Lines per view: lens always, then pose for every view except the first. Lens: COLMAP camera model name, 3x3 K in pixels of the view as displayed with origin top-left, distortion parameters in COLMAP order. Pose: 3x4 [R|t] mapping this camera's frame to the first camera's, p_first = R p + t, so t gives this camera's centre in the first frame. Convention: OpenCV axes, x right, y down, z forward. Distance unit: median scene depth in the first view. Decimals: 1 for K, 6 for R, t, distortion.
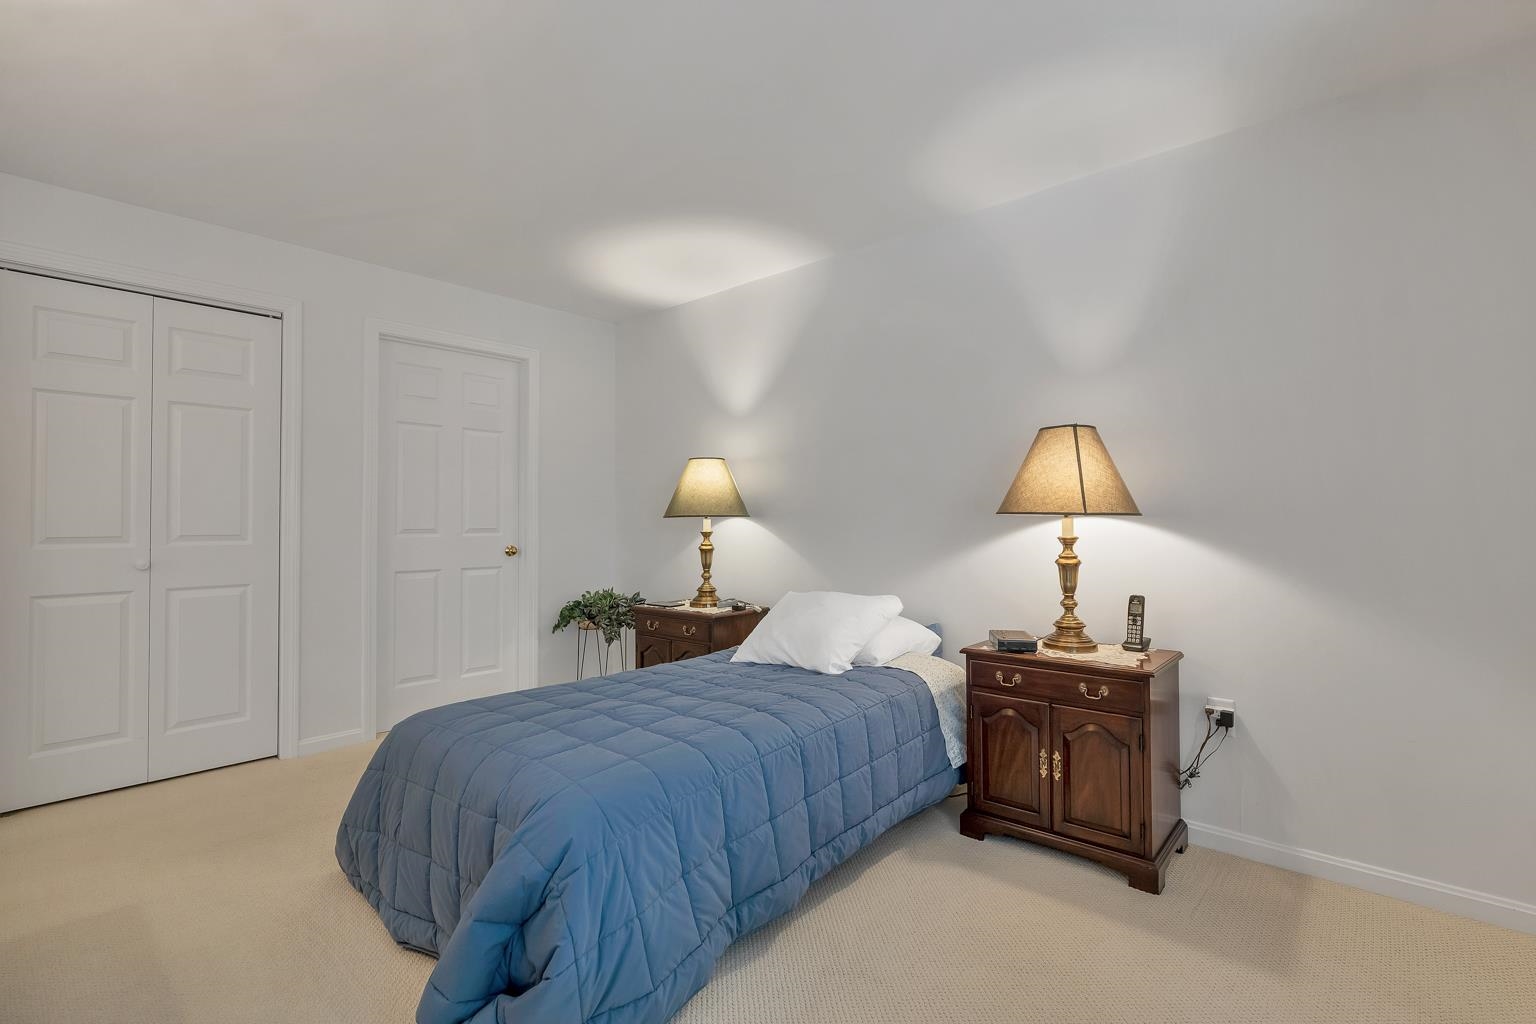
lens RADIAL K [[714.6, 0, 772.9], [0, 714.6, 520.3], [0, 0, 1]] dist [0.003274, 0.000833]
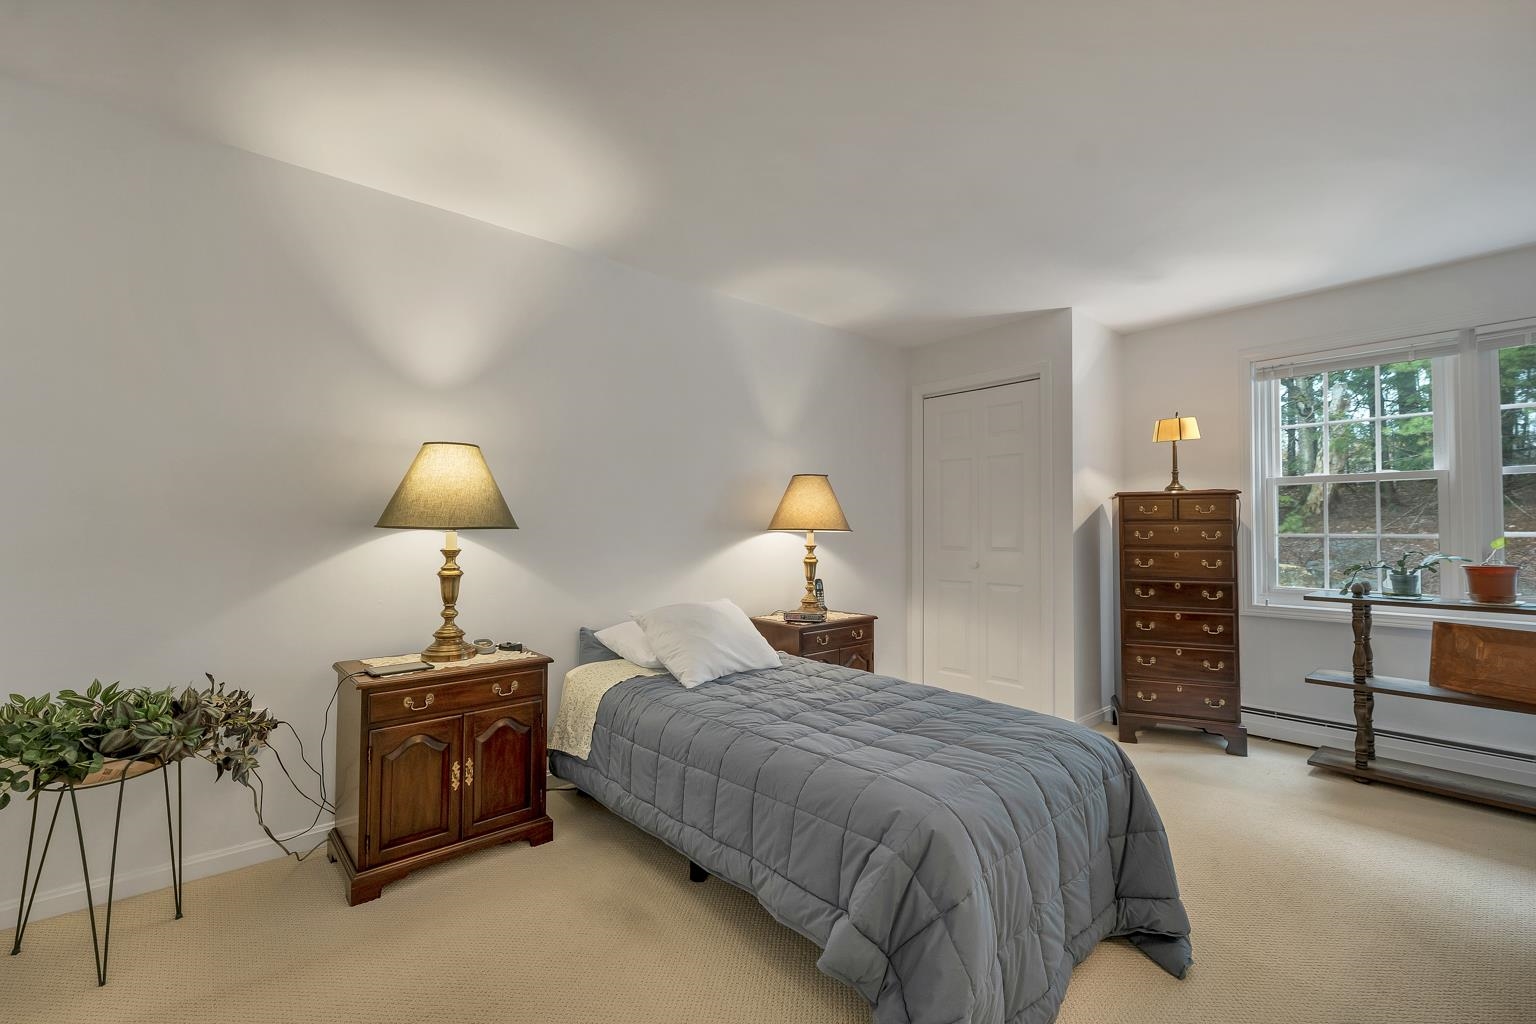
lens RADIAL K [[665.3, 0, 768.0], [0, 665.3, 512.0], [0, 0, 1]] dist [0.001211, 0.000234]
pose [[0.106205, 0.034298, 0.993753, -0.502603], [-0.006433, 0.999408, -0.033806, -0.000726], [-0.994323, -0.002803, 0.106363, 0.445715]]
